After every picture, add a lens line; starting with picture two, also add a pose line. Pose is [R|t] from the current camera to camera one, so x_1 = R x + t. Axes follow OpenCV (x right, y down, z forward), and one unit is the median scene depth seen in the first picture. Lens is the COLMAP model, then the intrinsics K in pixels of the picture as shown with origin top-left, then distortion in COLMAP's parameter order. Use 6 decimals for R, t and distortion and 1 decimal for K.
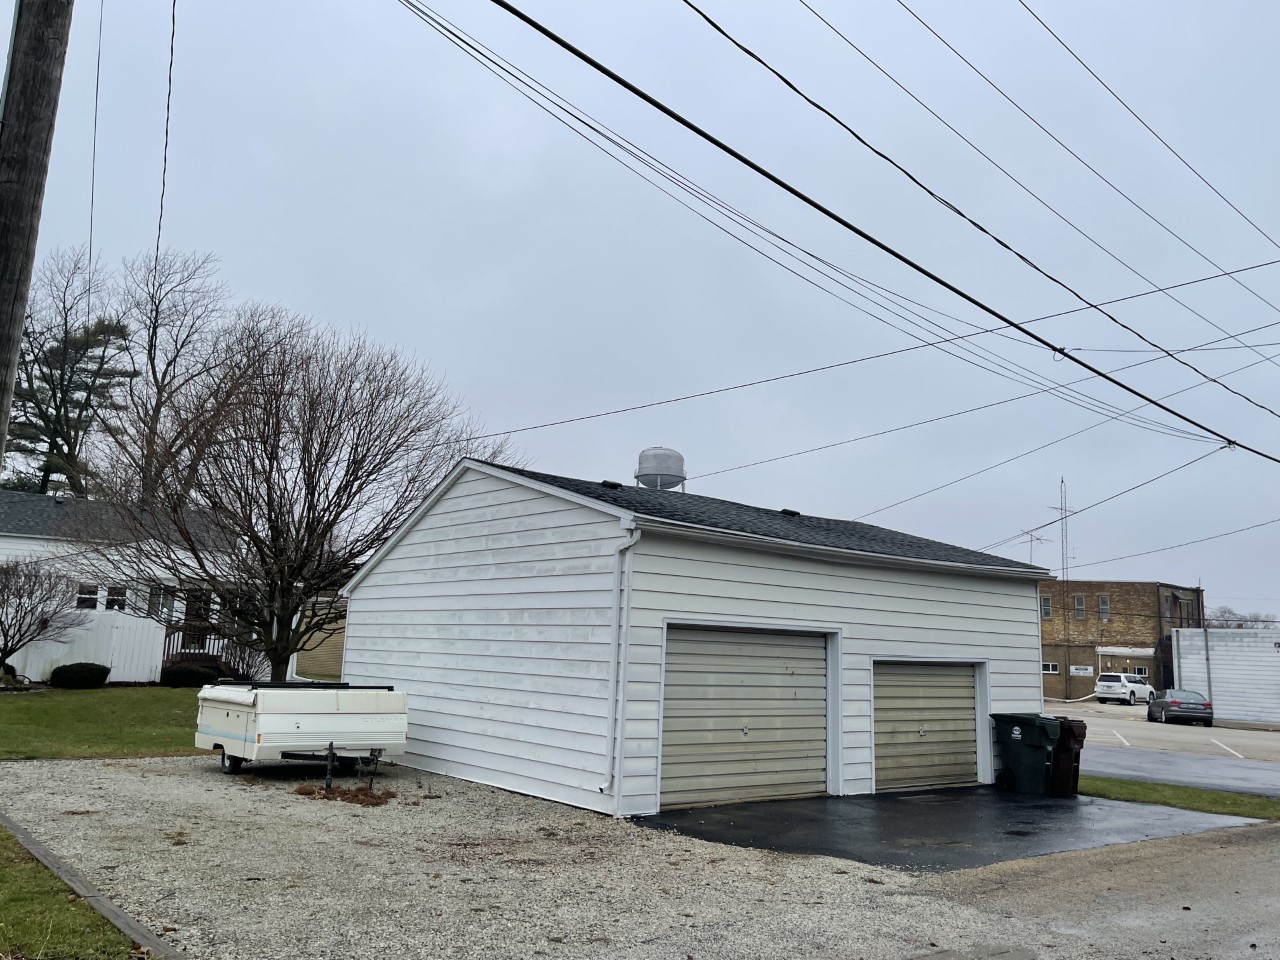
lens RADIAL K [[958.9, 0, 640.0], [0, 958.9, 480.0], [0, 0, 1]] dist [0.025369, -0.002122]
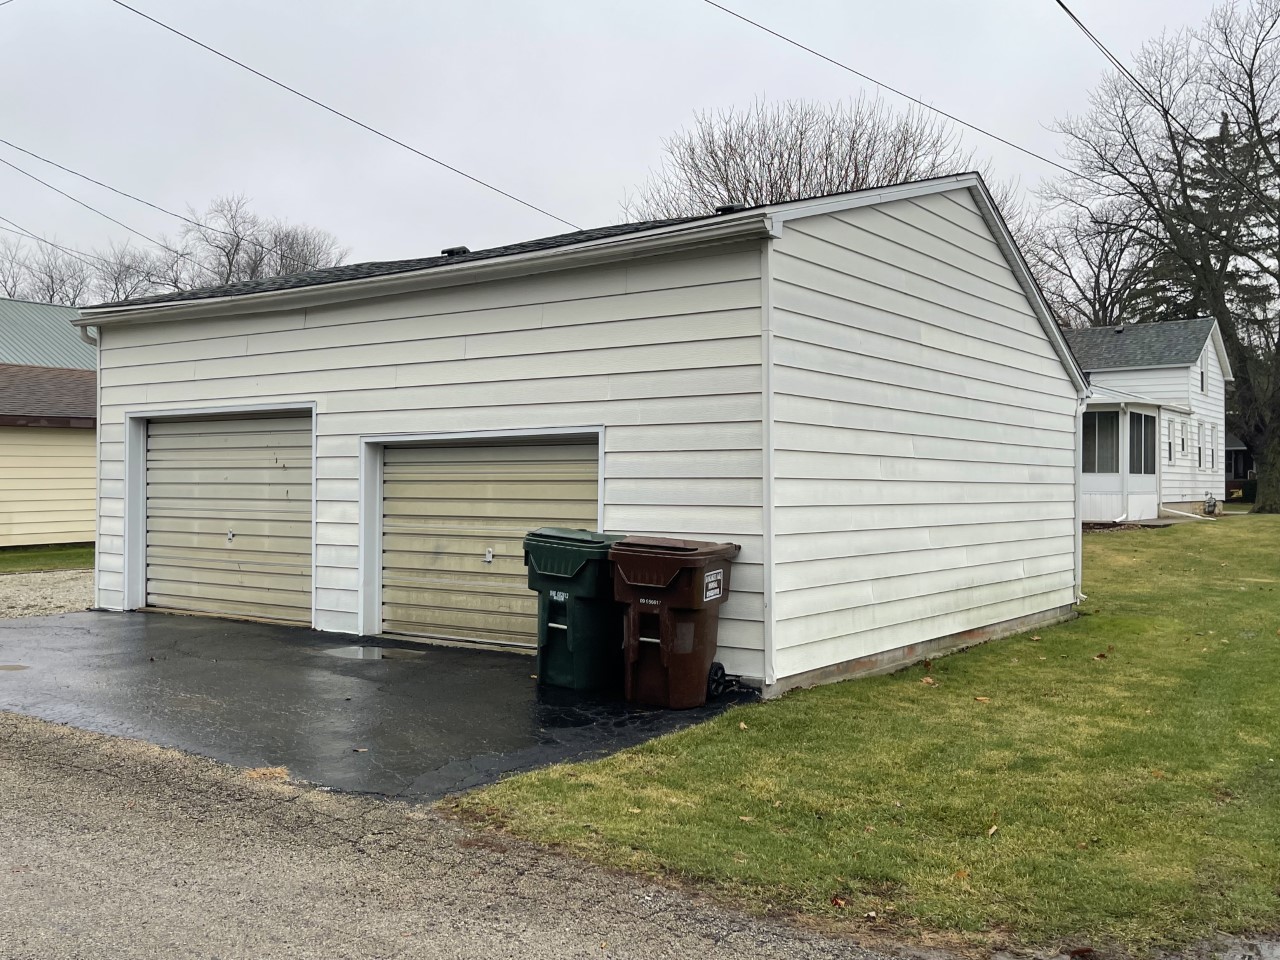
lens RADIAL K [[1193.1, 0, 682.8], [0, 1193.1, 475.8], [0, 0, 1]] dist [0.121097, -0.212547]
pose [[0.298126, -0.040820, -0.953653, 1.118696], [0.177002, 0.984122, 0.013209, 0.242343], [0.937972, -0.172736, 0.300618, 0.970561]]
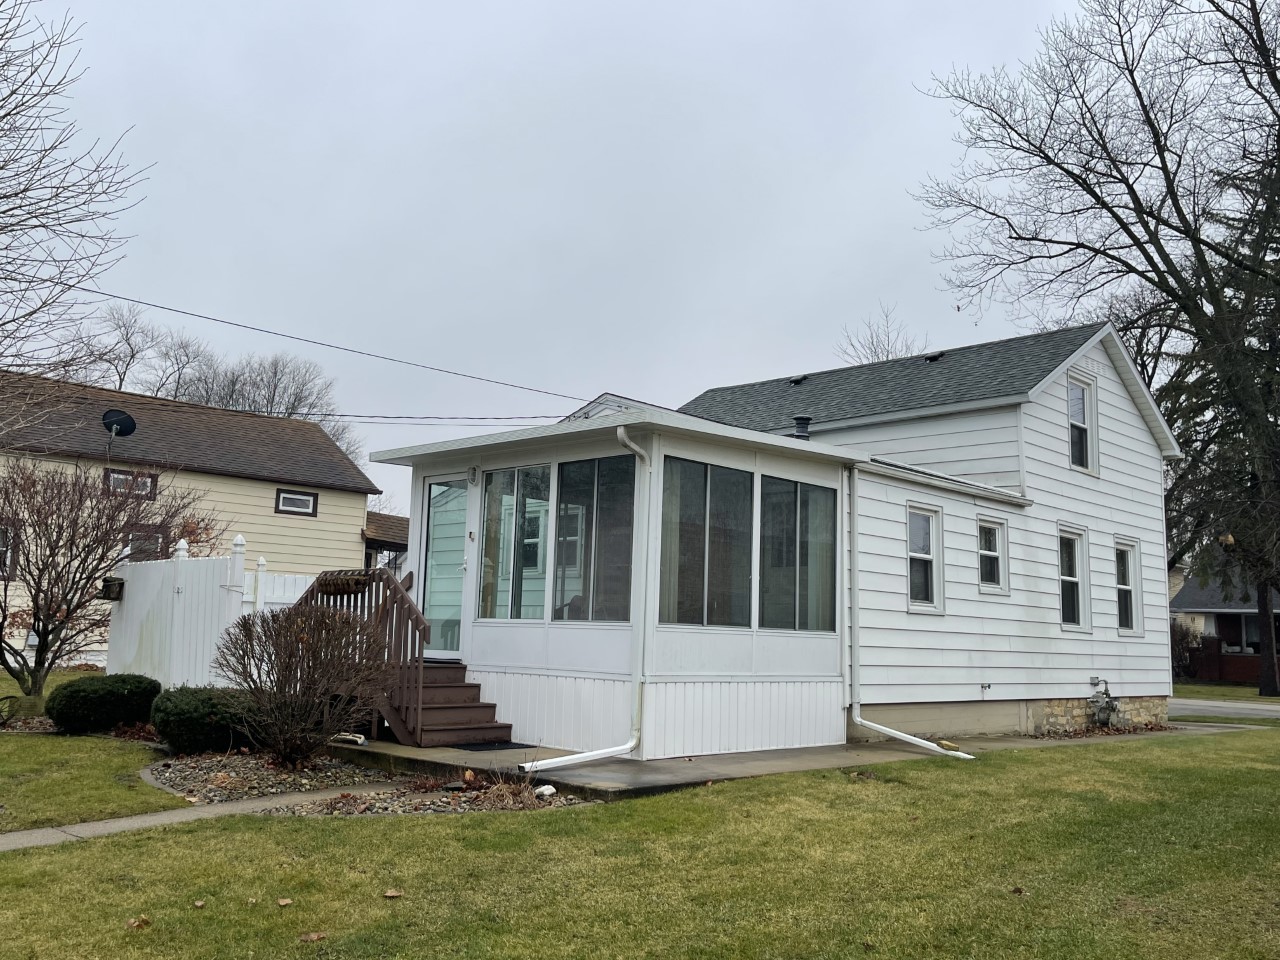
lens RADIAL K [[1163.0, 0, 640.0], [0, 1163.0, 469.5], [0, 0, 1]] dist [0.030662, -0.001725]
pose [[0.140397, -0.171515, -0.975126, -0.049582], [0.148278, 0.977416, -0.150569, 0.437593], [0.978929, -0.123450, 0.162659, 2.357999]]
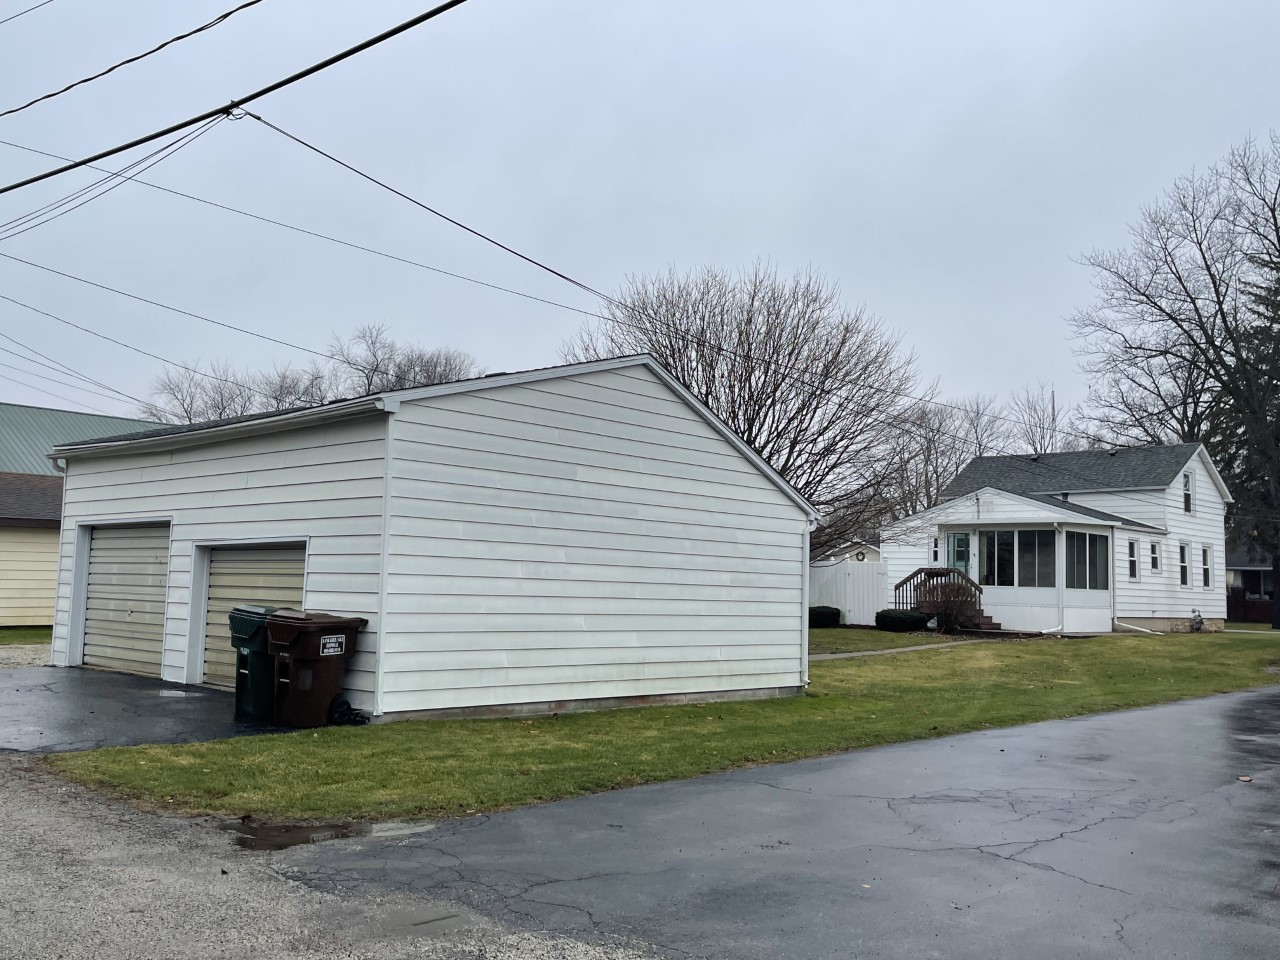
lens RADIAL K [[1193.1, 0, 682.8], [0, 1193.1, 475.8], [0, 0, 1]] dist [0.121097, -0.212547]
pose [[0.166379, -0.124547, -0.978165, 1.506734], [0.155479, 0.982896, -0.098703, 0.316080], [0.973727, -0.135662, 0.182898, 1.278313]]
